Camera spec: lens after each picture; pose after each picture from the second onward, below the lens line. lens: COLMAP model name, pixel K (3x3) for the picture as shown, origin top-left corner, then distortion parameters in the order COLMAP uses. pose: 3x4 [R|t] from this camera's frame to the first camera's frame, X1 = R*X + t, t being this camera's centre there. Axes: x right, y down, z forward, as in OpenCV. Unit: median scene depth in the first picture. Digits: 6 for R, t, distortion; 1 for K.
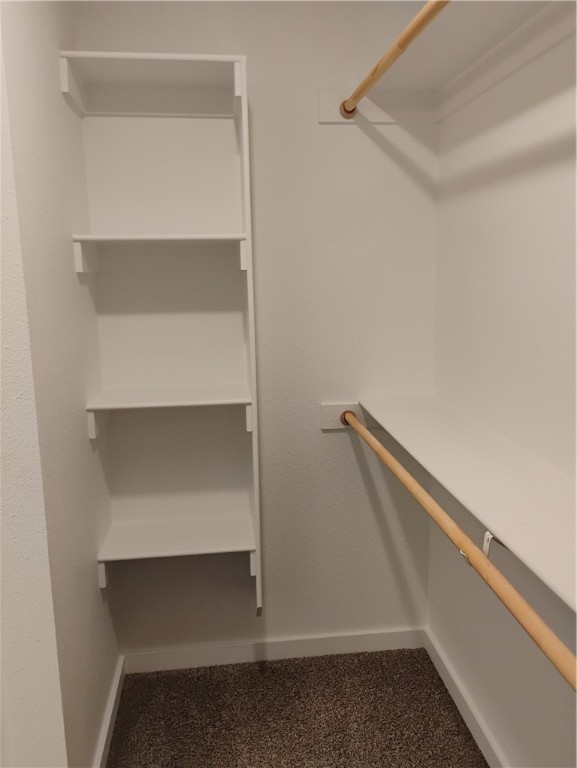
lens RADIAL K [[640.1, 0, 288.0], [0, 640.1, 389.5], [0, 0, 1]] dist [0.026759, -0.056111]
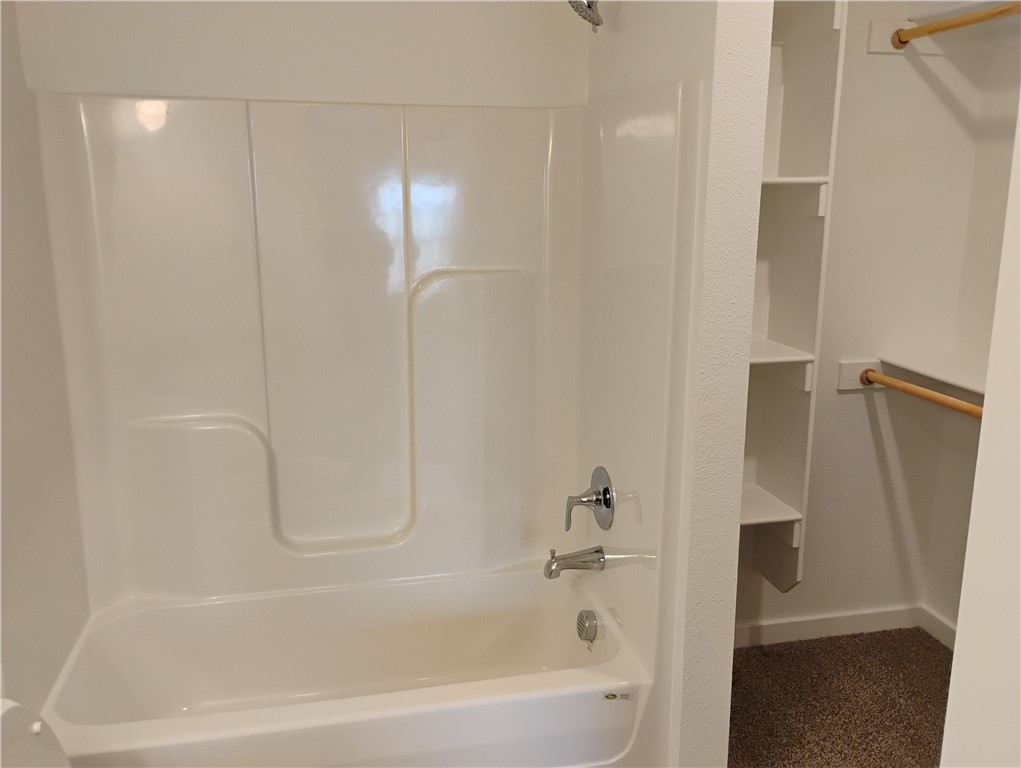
lens RADIAL K [[851.0, 0, 511.8], [0, 851.0, 382.8], [0, 0, 1]] dist [0.026759, -0.056111]
pose [[0.995622, -0.005627, 0.093296, -0.526025], [0.001850, 0.999177, 0.040517, 0.002451], [-0.093448, -0.040167, 0.994814, -0.161195]]
